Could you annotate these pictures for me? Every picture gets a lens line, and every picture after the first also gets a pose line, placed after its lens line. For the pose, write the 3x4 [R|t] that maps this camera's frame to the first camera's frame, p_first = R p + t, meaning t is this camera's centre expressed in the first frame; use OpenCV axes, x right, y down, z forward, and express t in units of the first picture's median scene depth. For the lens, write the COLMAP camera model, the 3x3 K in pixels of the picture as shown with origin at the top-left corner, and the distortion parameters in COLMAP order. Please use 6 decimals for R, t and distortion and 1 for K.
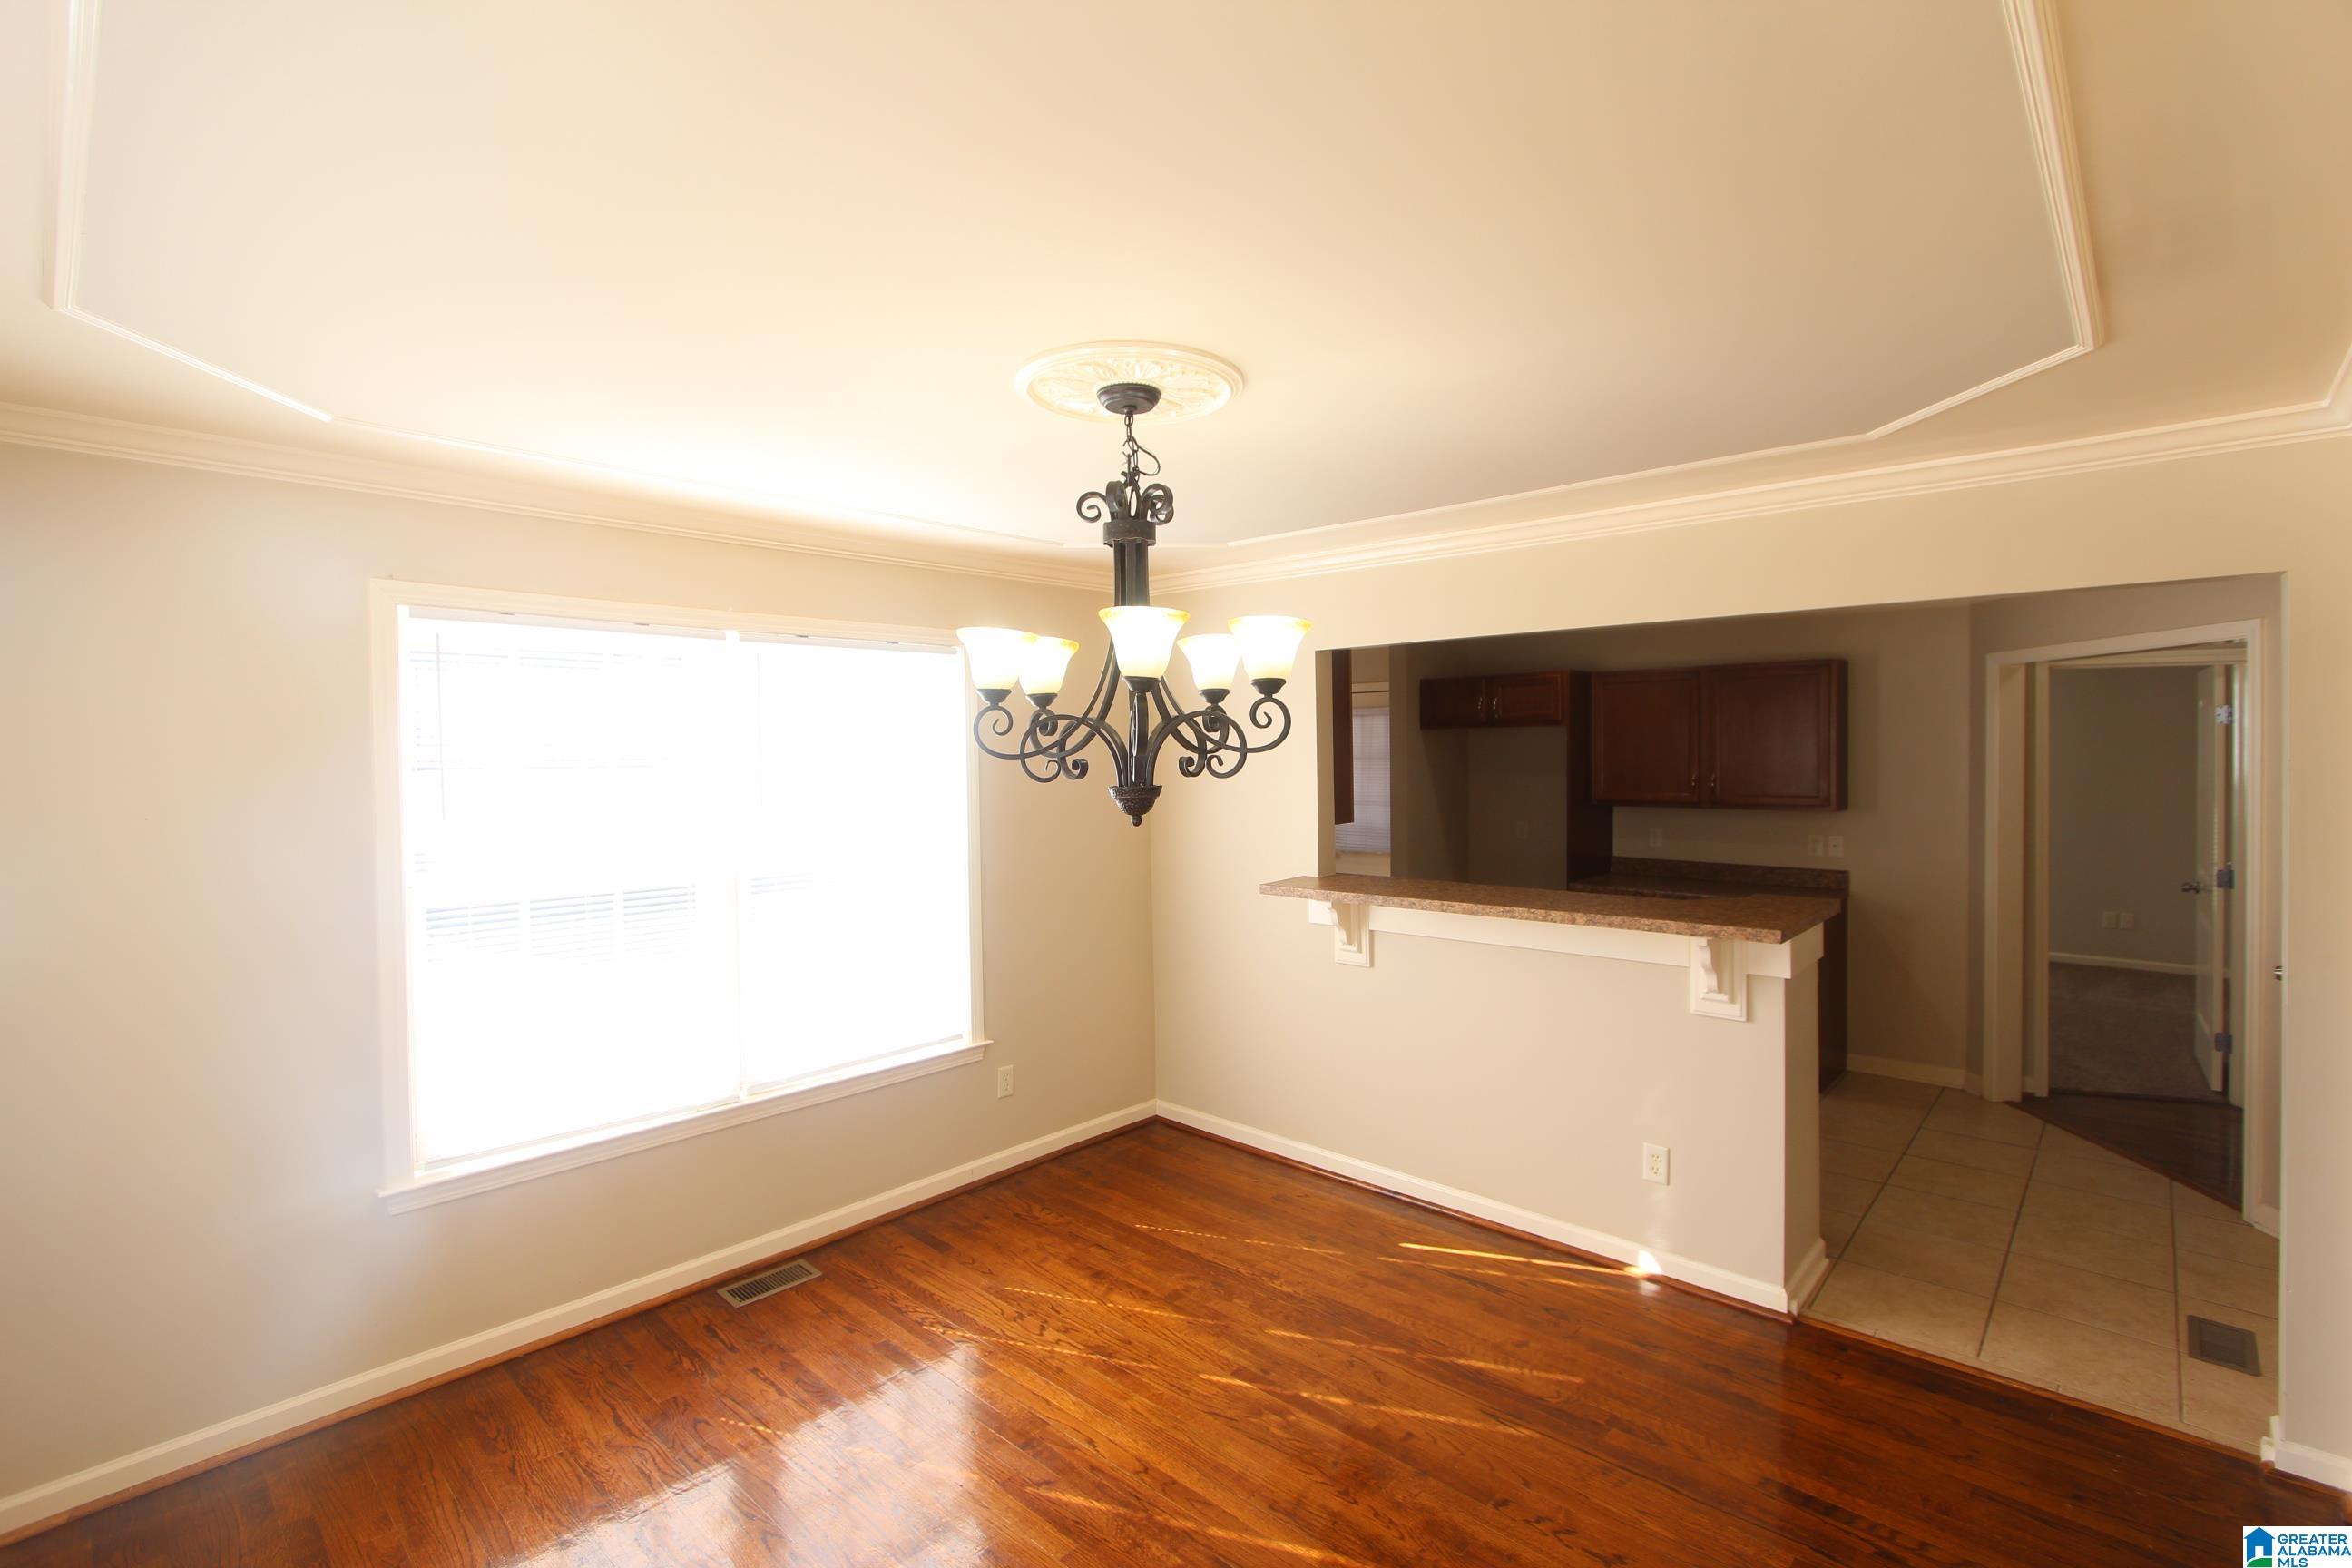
lens RADIAL K [[1079.4, 0, 1176.1], [0, 1079.4, 774.7], [0, 0, 1]] dist [-0.009170, 0.001661]
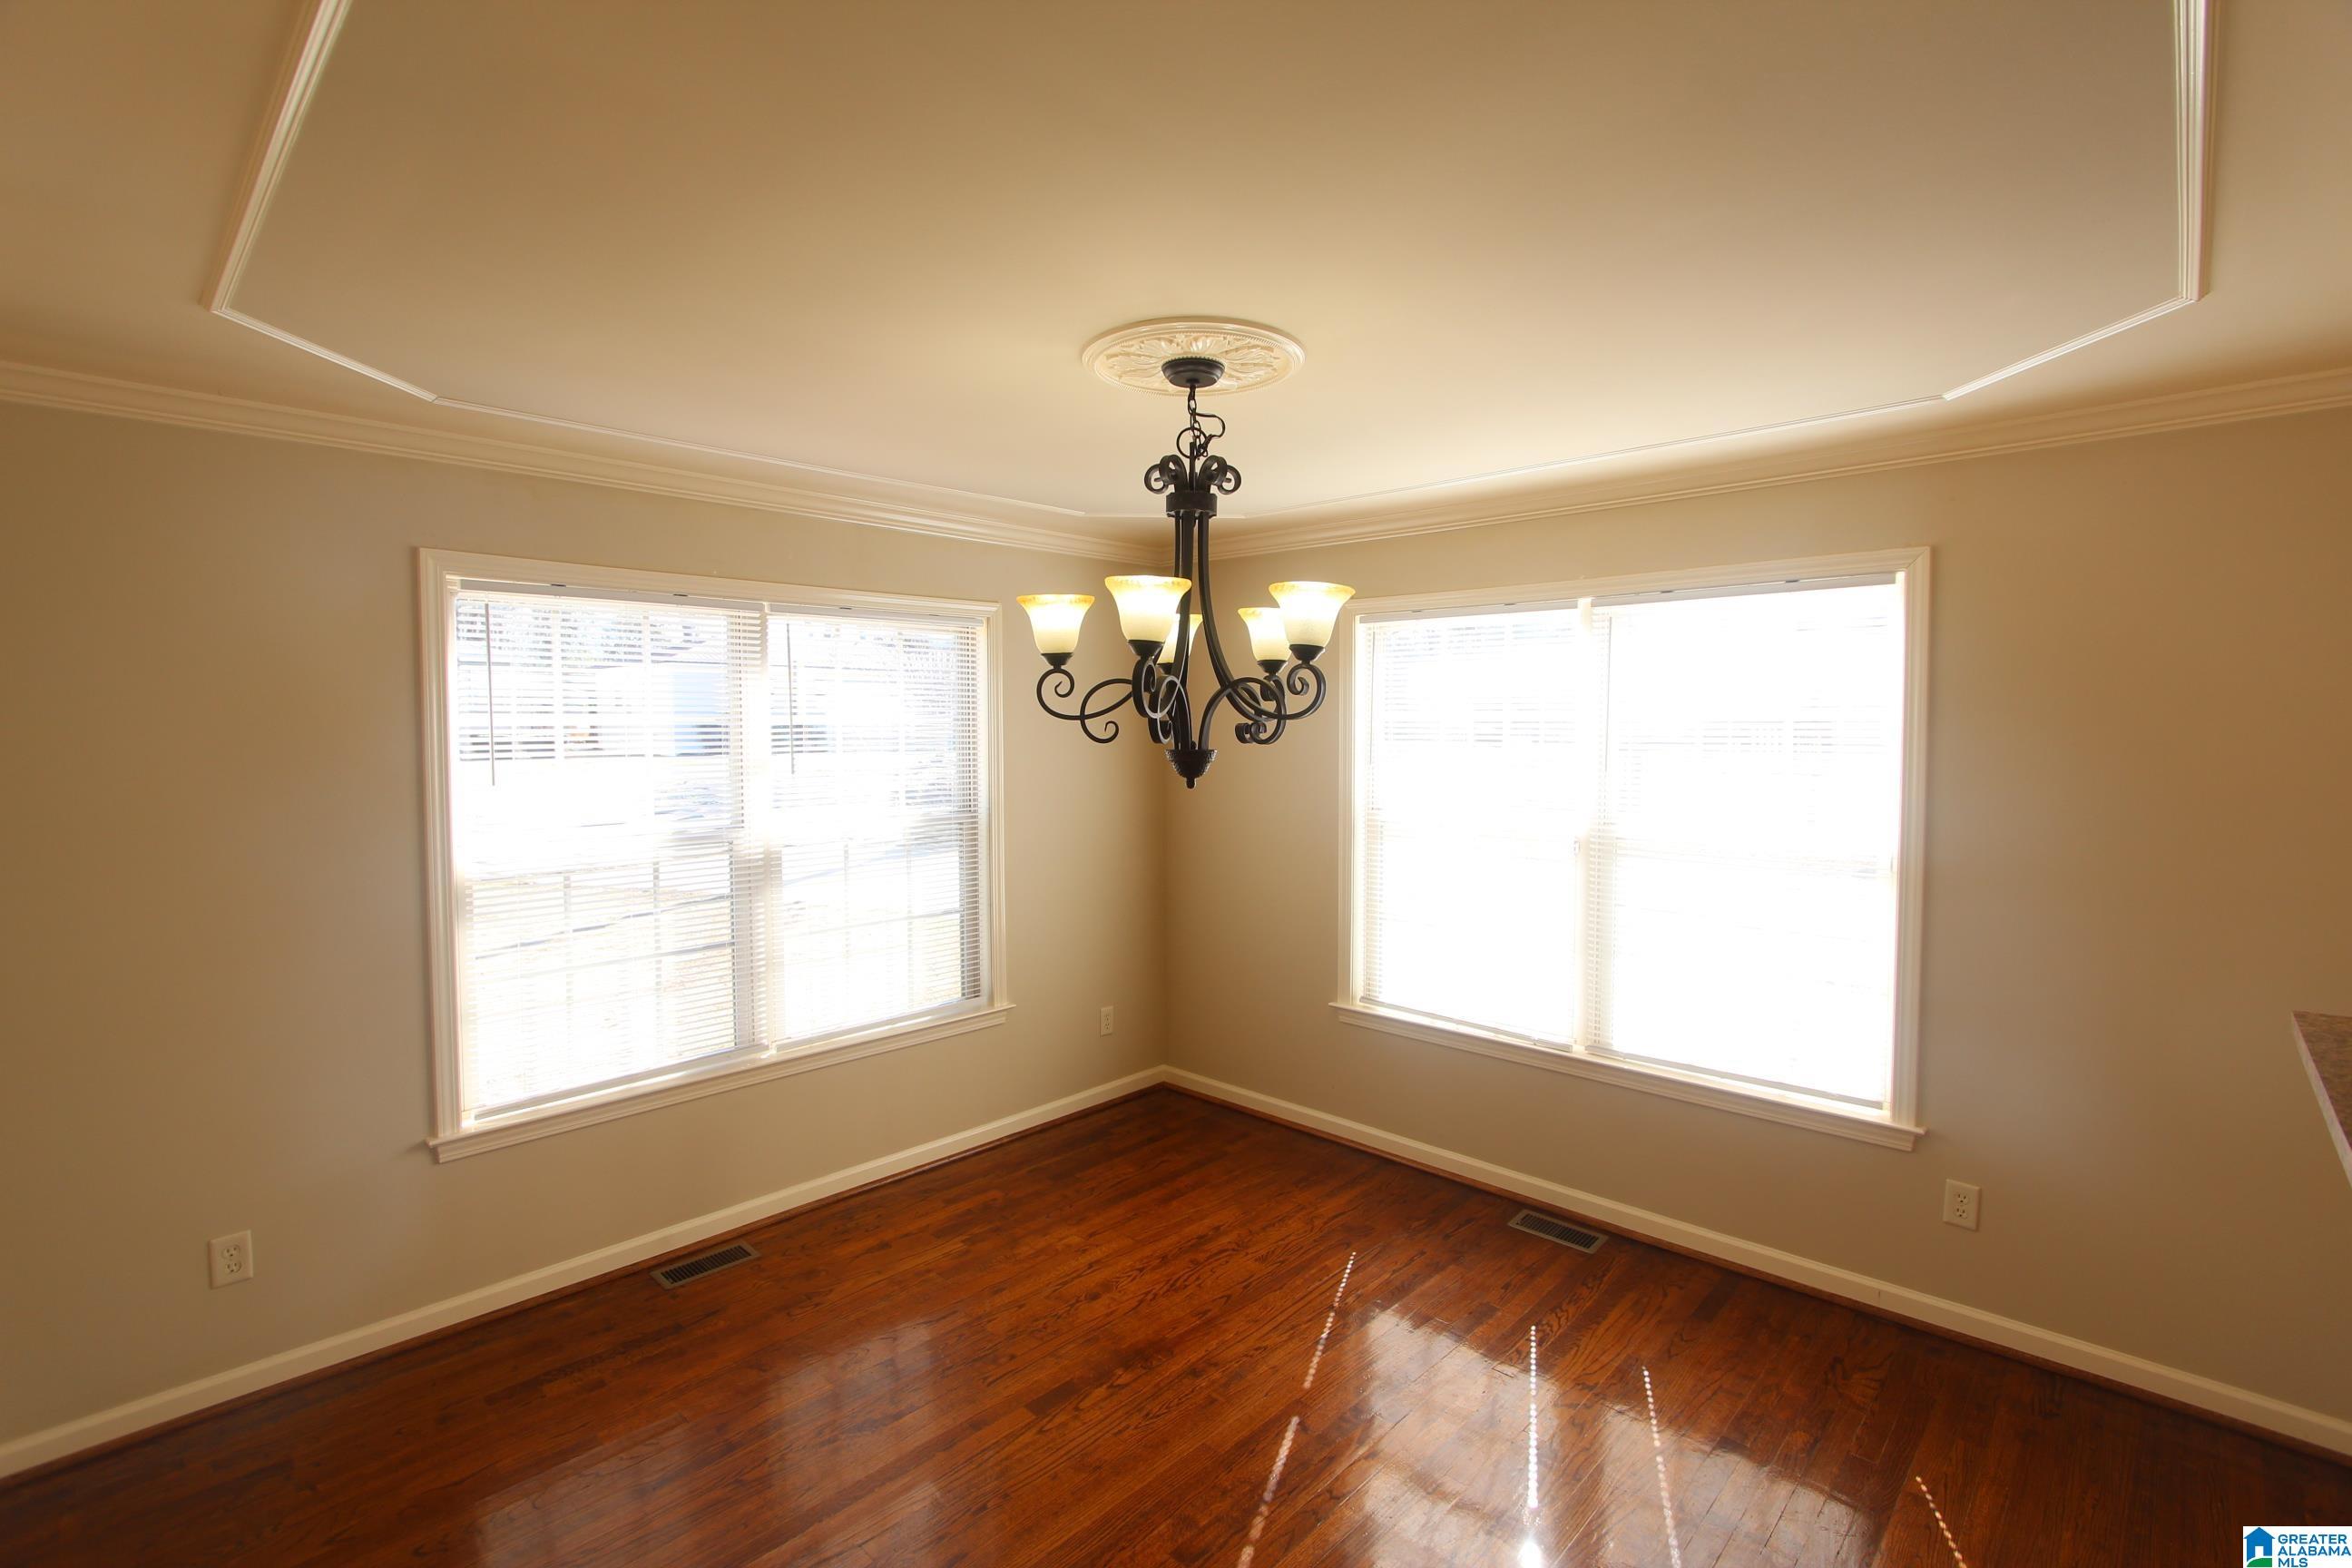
lens RADIAL K [[1079.4, 0, 1173.3], [0, 1079.4, 771.0], [0, 0, 1]] dist [-0.009170, 0.001661]
pose [[-0.000999, 0.059413, -0.998233, 0.692075], [-0.028770, 0.997819, 0.059418, -0.020880], [0.999586, 0.028779, 0.000713, 0.681798]]
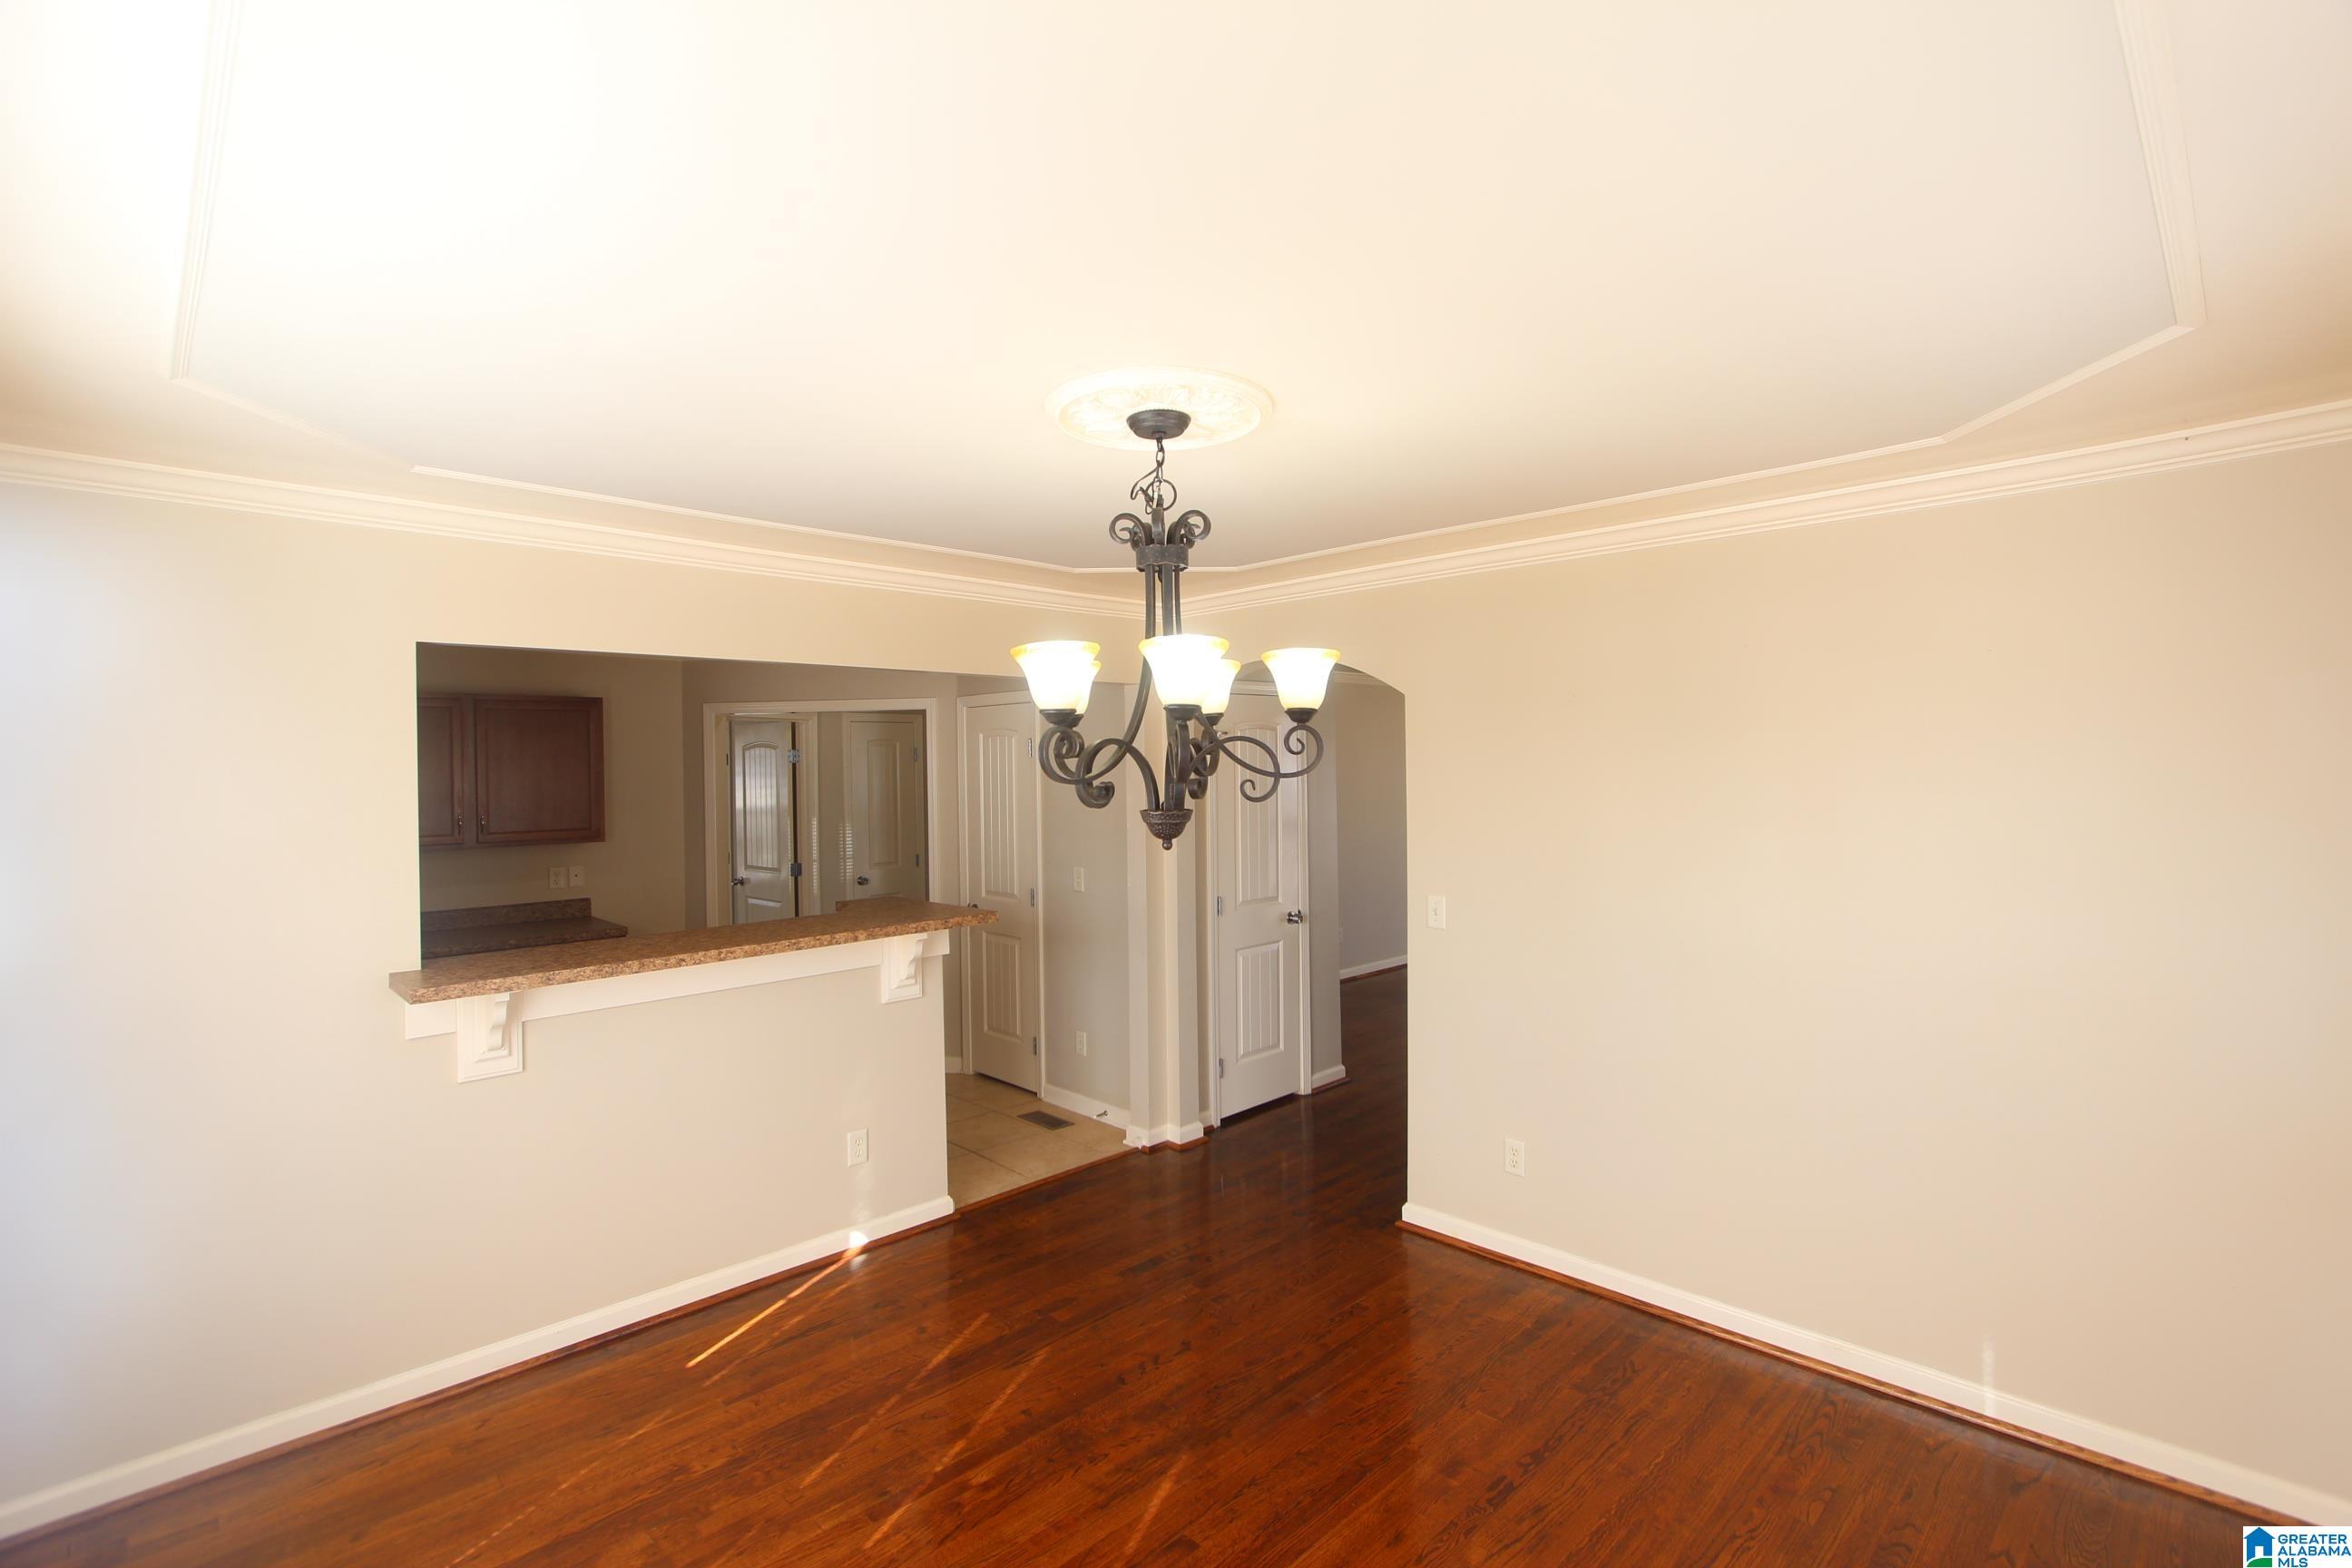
lens RADIAL K [[1079.4, 0, 1175.7], [0, 1079.4, 775.8], [0, 0, 1]] dist [-0.009170, 0.001661]
pose [[0.043928, -0.000262, 0.999035, -0.719860], [0.037579, 0.999293, -0.001391, -0.013281], [-0.998328, 0.037604, 0.043907, 0.656483]]
